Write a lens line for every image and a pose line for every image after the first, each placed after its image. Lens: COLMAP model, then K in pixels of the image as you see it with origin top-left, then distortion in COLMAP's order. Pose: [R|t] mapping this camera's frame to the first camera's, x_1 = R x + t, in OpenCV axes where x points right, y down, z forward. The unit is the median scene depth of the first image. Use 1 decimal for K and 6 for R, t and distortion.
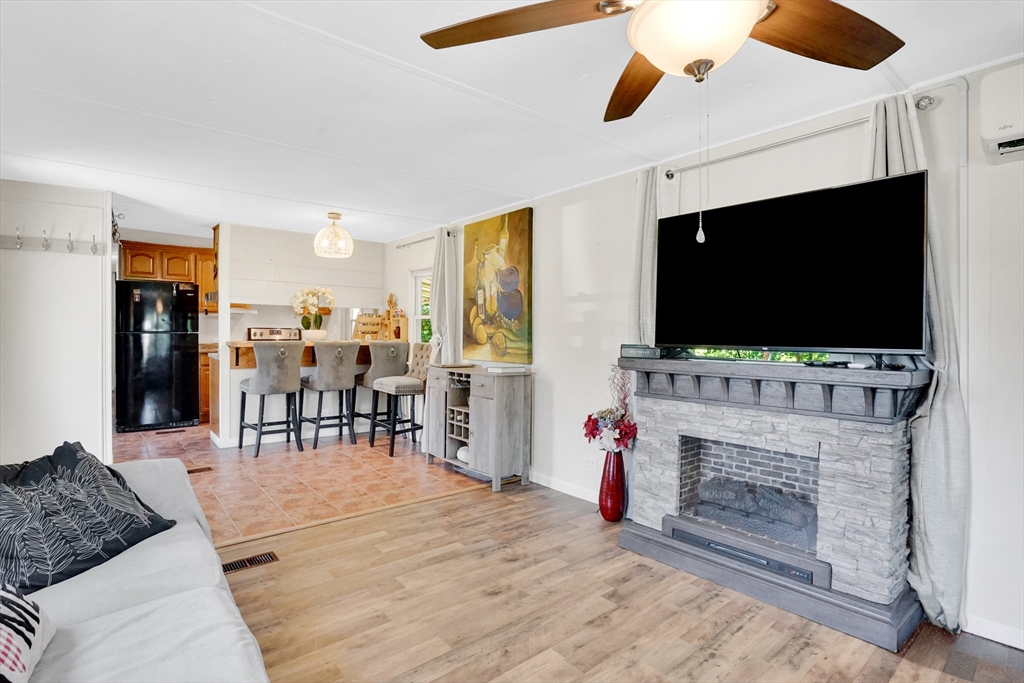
lens RADIAL K [[511.4, 0, 509.5], [0, 511.4, 337.2], [0, 0, 1]] dist [-0.052329, 0.013843]
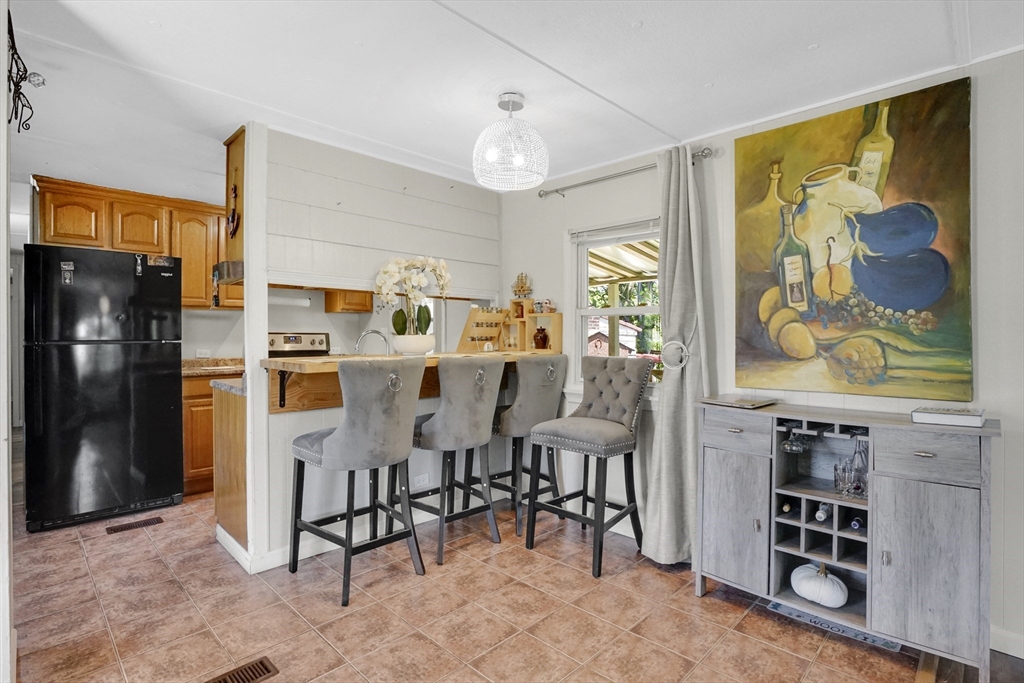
lens RADIAL K [[511.4, 0, 509.5], [0, 511.4, 337.2], [0, 0, 1]] dist [-0.052329, 0.013843]
pose [[0.995124, -0.009095, 0.098211, -0.353554], [0.009827, 0.999927, -0.006963, -0.007564], [-0.098141, 0.007894, 0.995141, 0.460414]]
